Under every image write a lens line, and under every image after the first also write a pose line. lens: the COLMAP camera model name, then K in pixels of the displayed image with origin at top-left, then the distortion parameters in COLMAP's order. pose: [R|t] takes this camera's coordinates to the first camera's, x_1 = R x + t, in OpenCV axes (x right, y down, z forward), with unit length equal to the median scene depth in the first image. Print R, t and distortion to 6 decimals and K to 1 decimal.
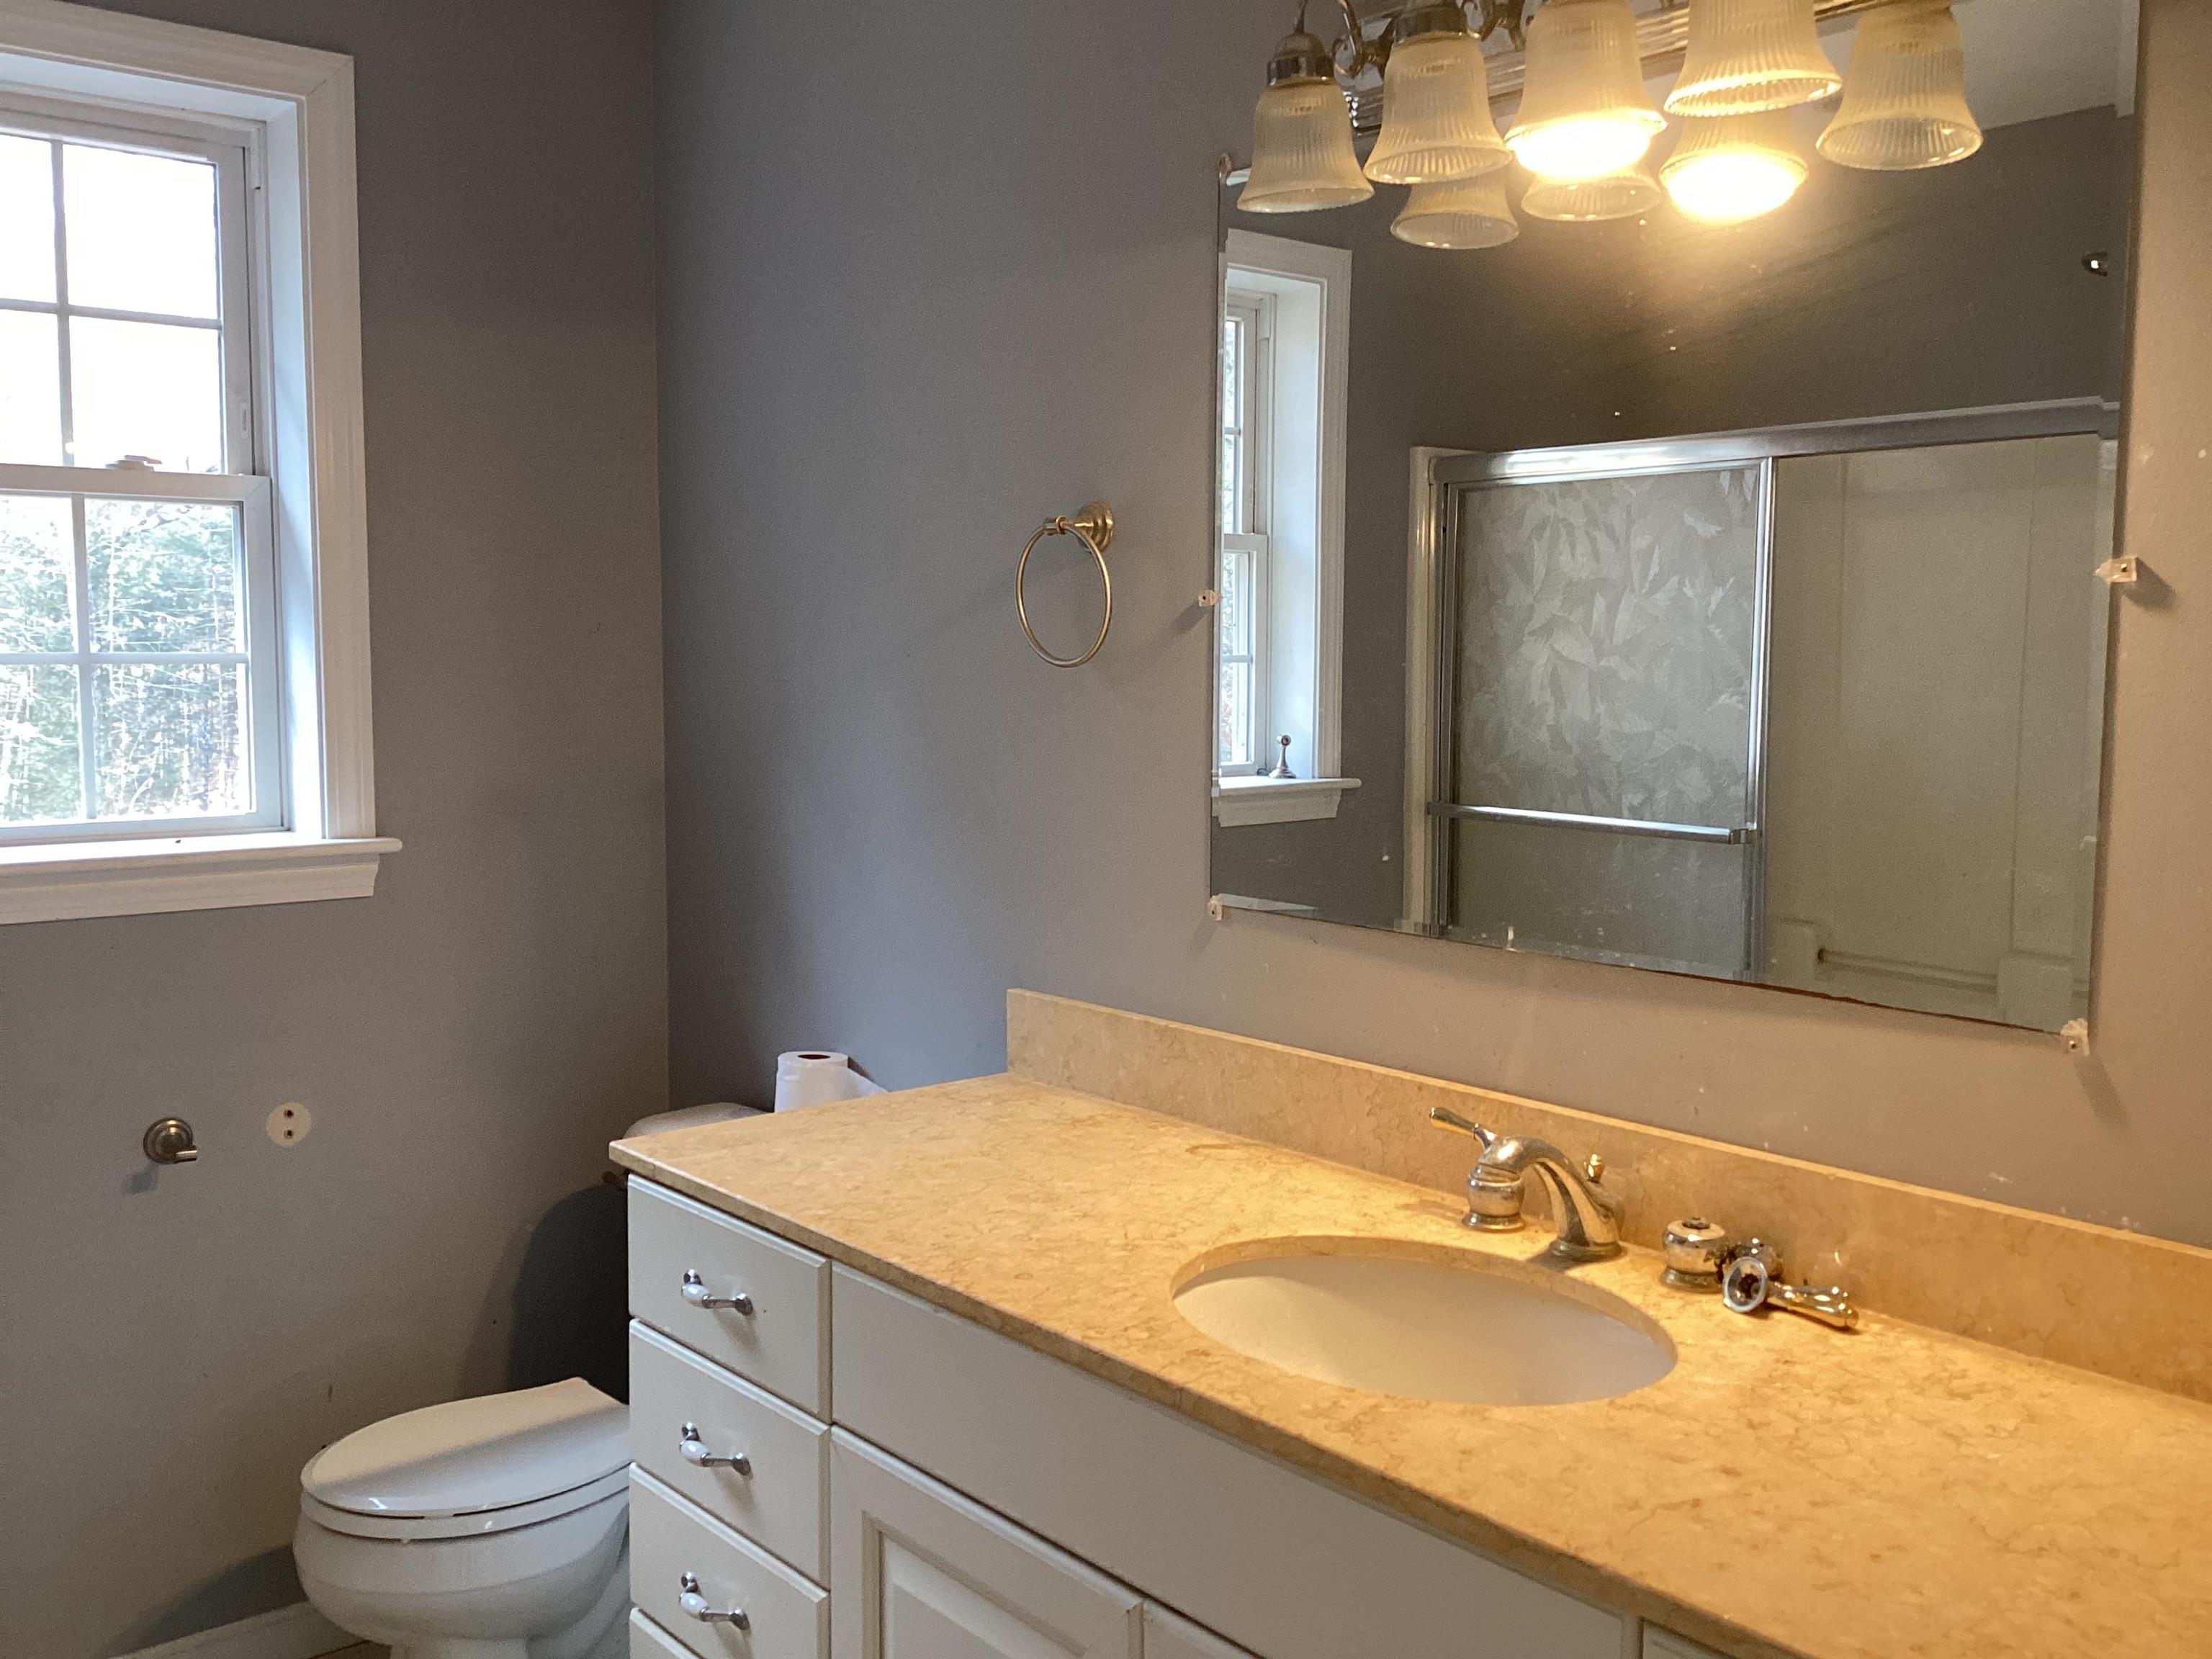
lens RADIAL K [[2087.2, 0, 1106.0], [0, 2087.2, 829.5], [0, 0, 1]] dist [0.112490, -0.111099]
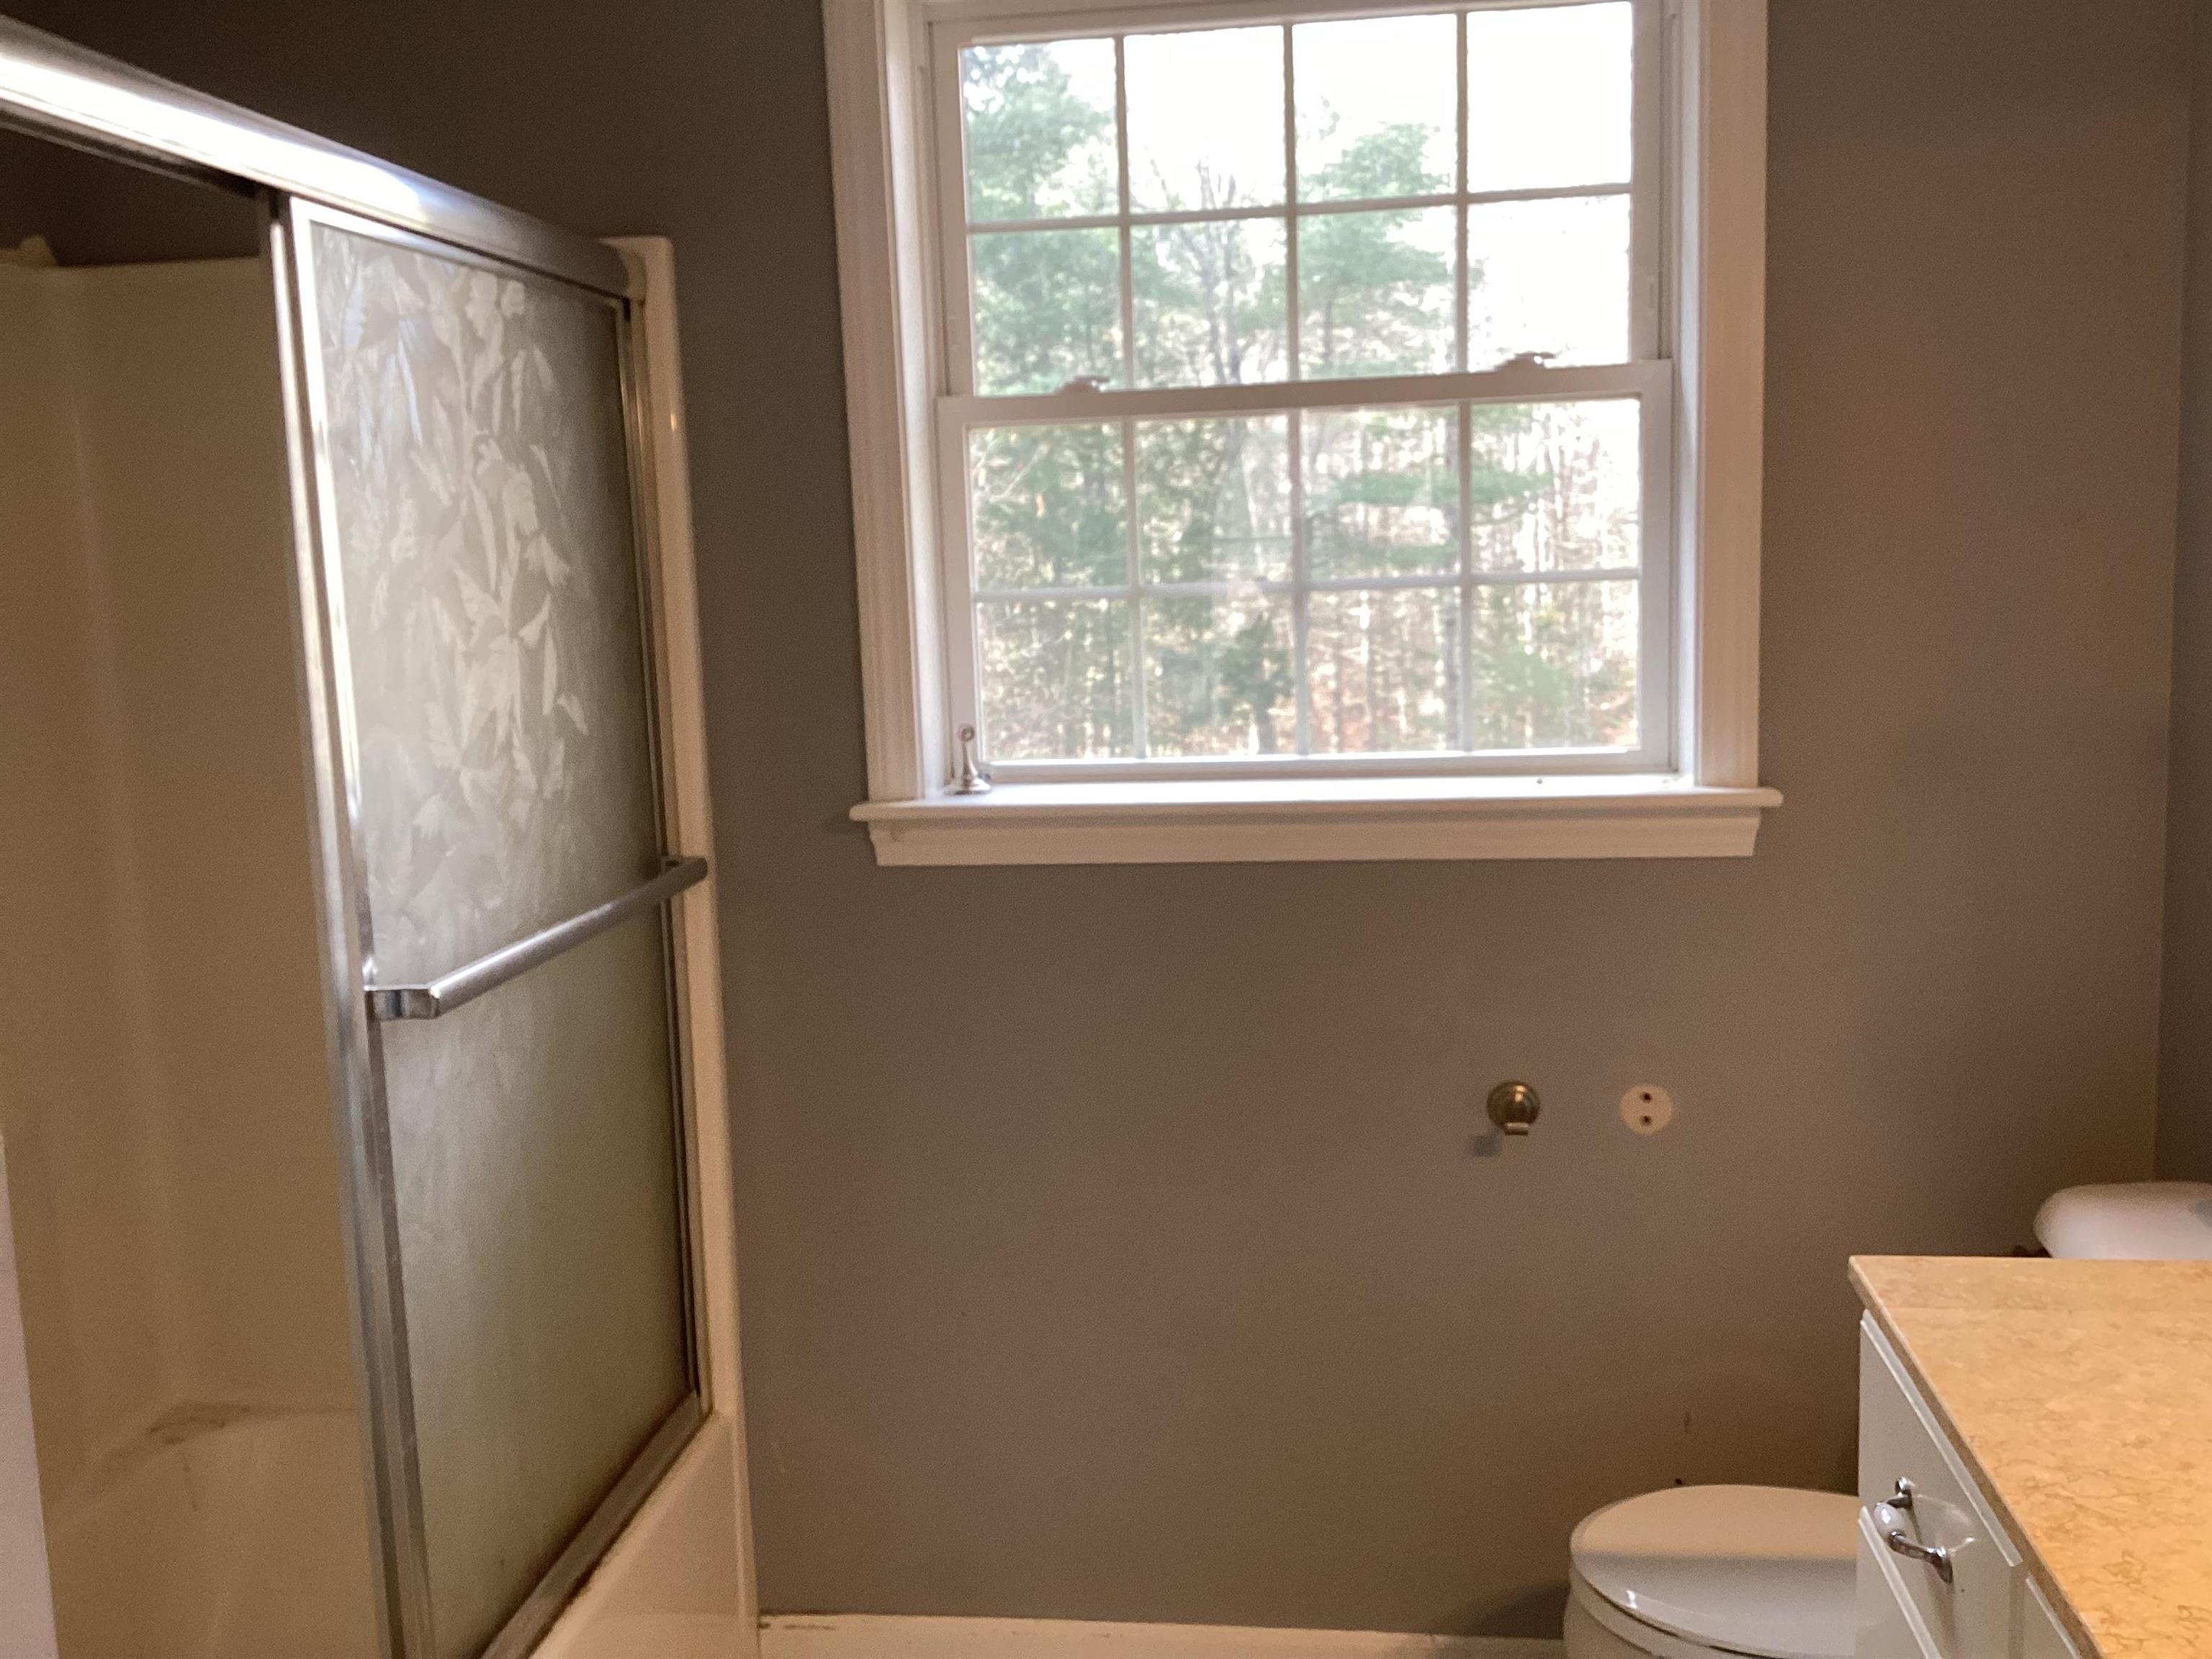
lens RADIAL K [[2087.2, 0, 1106.0], [0, 2087.2, 829.5], [0, 0, 1]] dist [0.112490, -0.111099]
pose [[0.679344, 0.076721, -0.729798, 0.091408], [-0.027405, 0.996478, 0.079245, -0.040073], [0.733308, -0.033834, 0.679054, 0.255783]]
